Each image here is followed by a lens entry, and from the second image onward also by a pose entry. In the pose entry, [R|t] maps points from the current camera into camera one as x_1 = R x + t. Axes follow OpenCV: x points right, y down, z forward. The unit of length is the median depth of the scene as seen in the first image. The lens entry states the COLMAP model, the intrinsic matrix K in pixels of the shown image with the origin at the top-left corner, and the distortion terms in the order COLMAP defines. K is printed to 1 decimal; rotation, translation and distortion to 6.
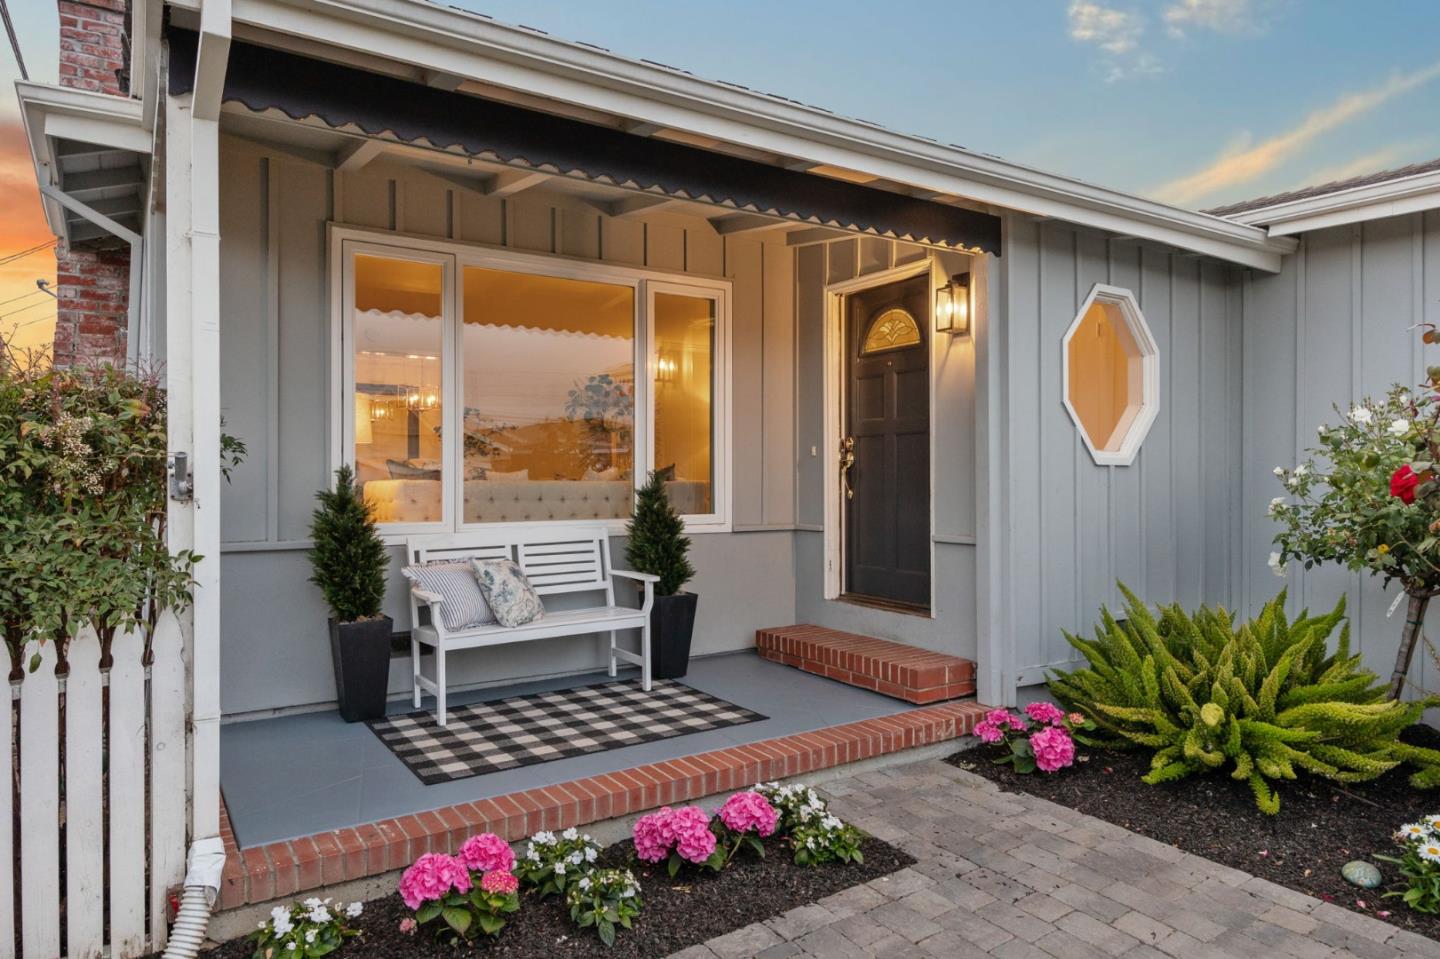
lens RADIAL K [[893.6, 0, 710.7], [0, 893.6, 479.8], [0, 0, 1]] dist [0.016242, -0.003011]
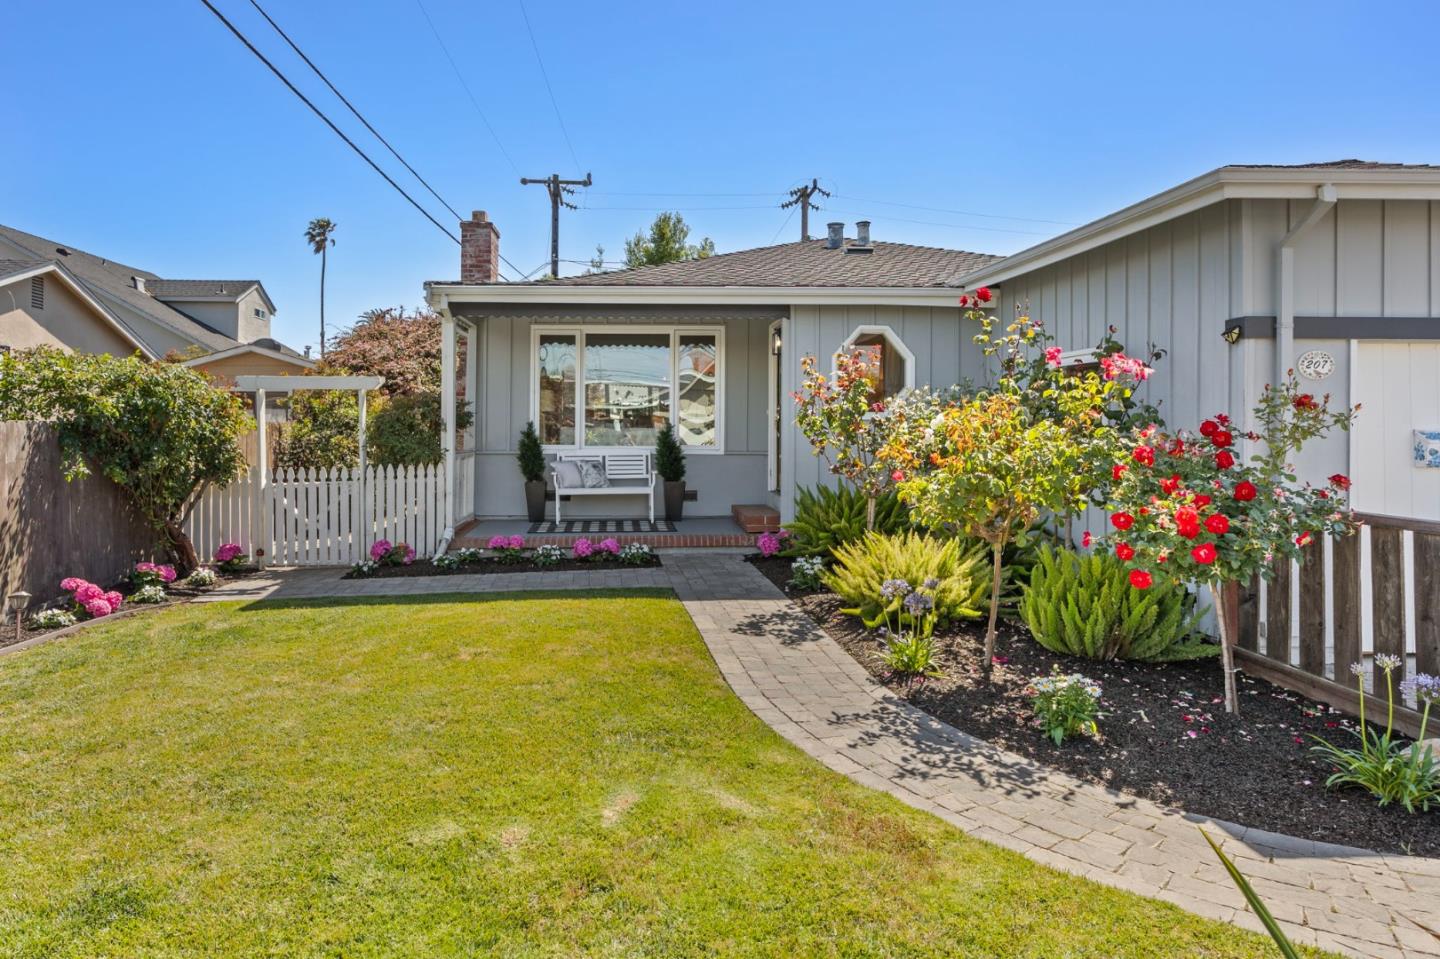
lens RADIAL K [[917.7, 0, 685.0], [0, 917.7, 423.7], [0, 0, 1]] dist [-0.000053, 0.000153]
pose [[0.865139, 0.000304, -0.501533, 1.255252], [-0.005103, 0.999953, -0.008197, 0.010332], [0.501507, 0.009651, 0.865100, -1.010806]]
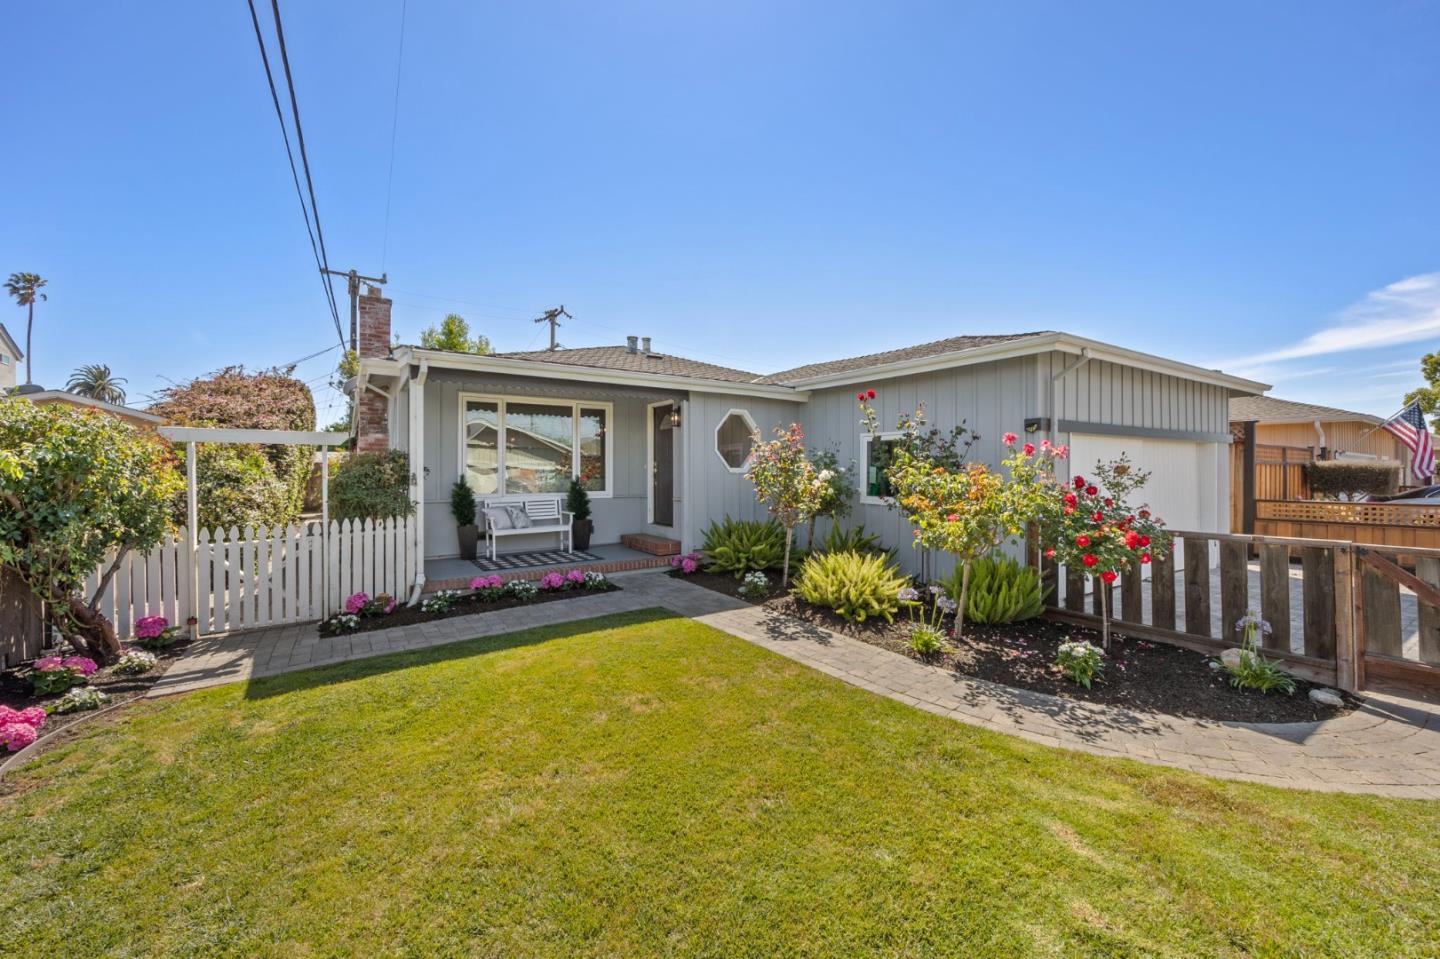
lens RADIAL K [[568.7, 0, 725.6], [0, 568.7, 450.3], [0, 0, 1]] dist [0.002145, 0.000325]
pose [[0.999830, 0.000877, 0.018392, 0.428482], [-0.000152, 0.999222, -0.039430, -0.020197], [-0.018413, 0.039420, 0.999053, -0.905326]]
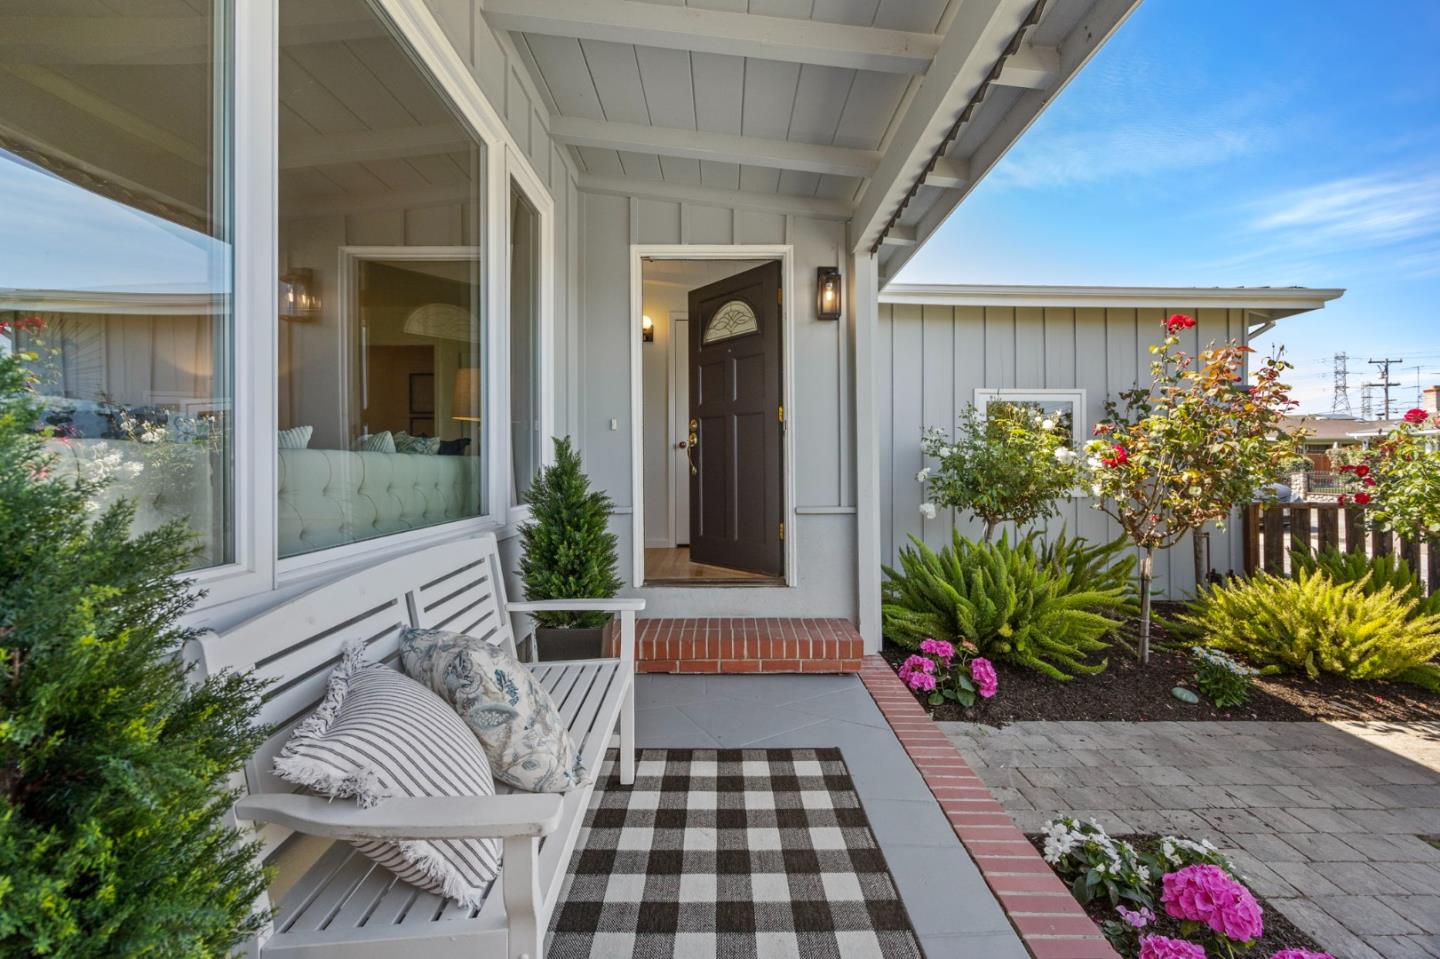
lens RADIAL K [[574.8, 0, 720.4], [0, 574.8, 470.1], [0, 0, 1]] dist [-0.000400, -0.000039]
pose [[0.538784, -0.007569, 0.842410, -0.420410], [0.003921, 0.999971, 0.006478, 0.013394], [-0.842435, -0.000187, 0.538798, 0.807054]]
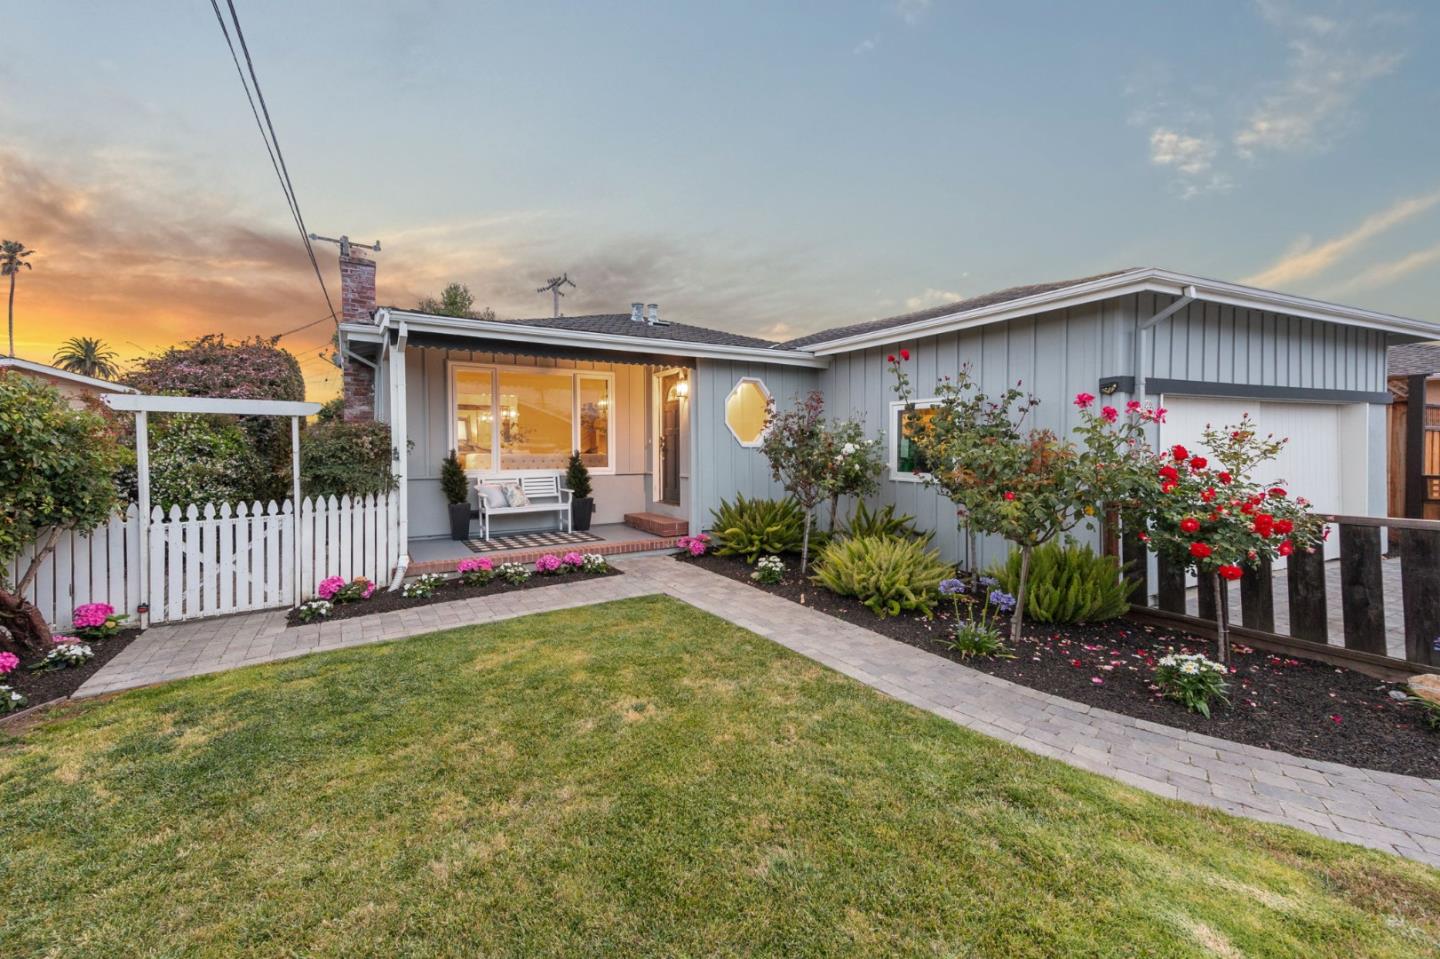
lens RADIAL K [[586.0, 0, 699.1], [0, 586.0, 461.8], [0, 0, 1]] dist [0.051202, -0.000286]
pose [[0.998646, -0.001584, -0.052004, 0.441421], [0.002491, 0.999846, 0.017373, -0.004247], [0.051969, -0.017479, 0.998496, -0.774425]]
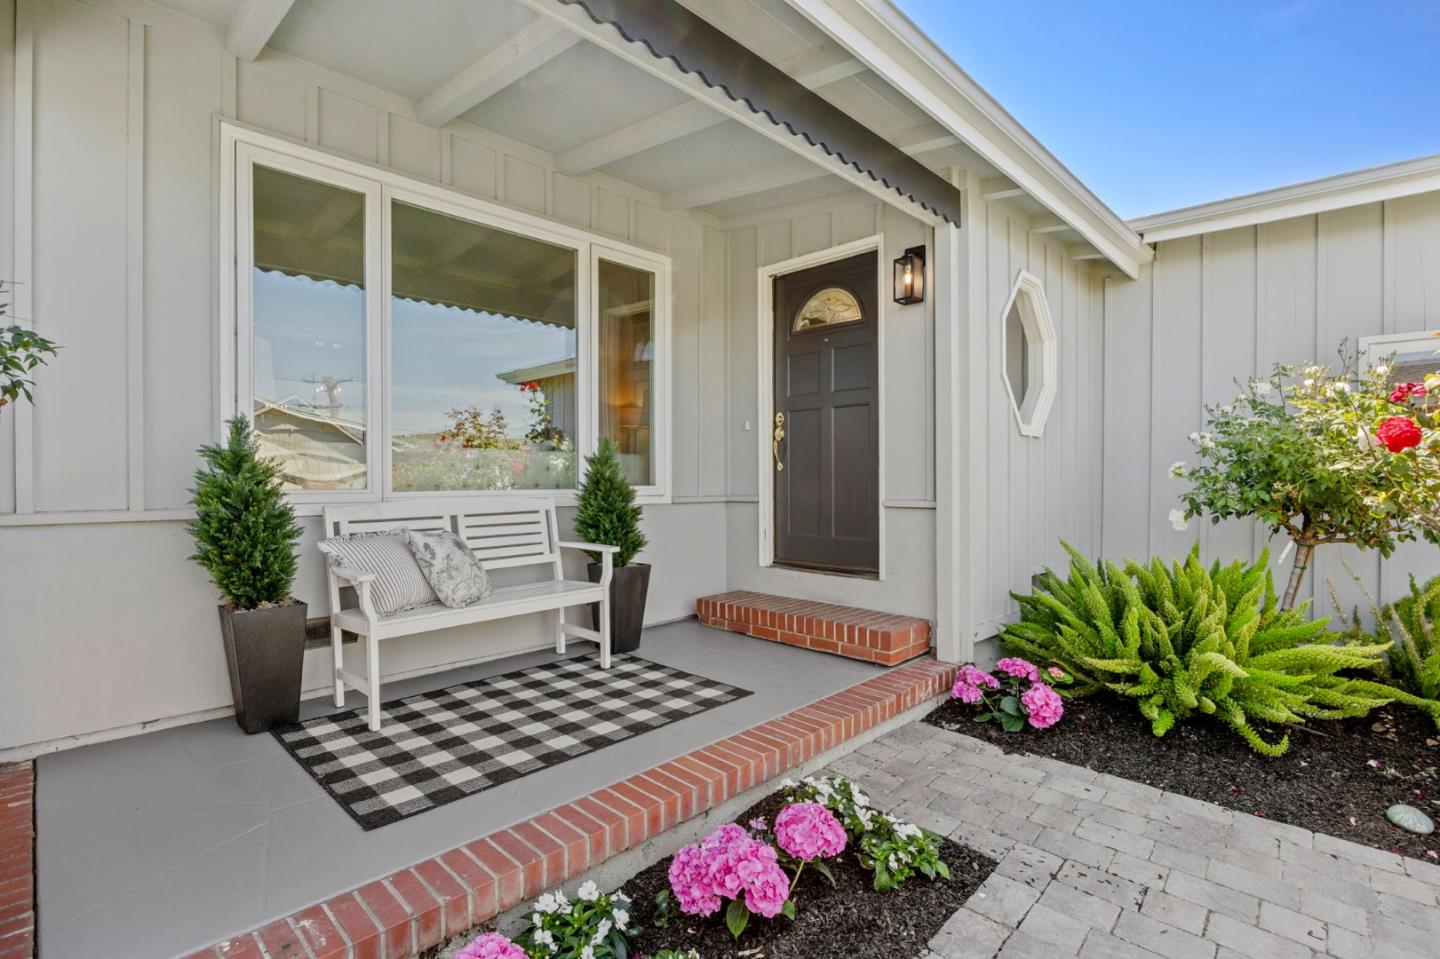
lens RADIAL K [[671.1, 0, 724.1], [0, 671.1, 490.9], [0, 0, 1]] dist [-0.015464, 0.001255]
pose [[0.973930, -0.004973, 0.226796, -0.121256], [0.001618, 0.999887, 0.014977, 0.043612], [-0.226845, -0.014219, 0.973827, 0.320757]]
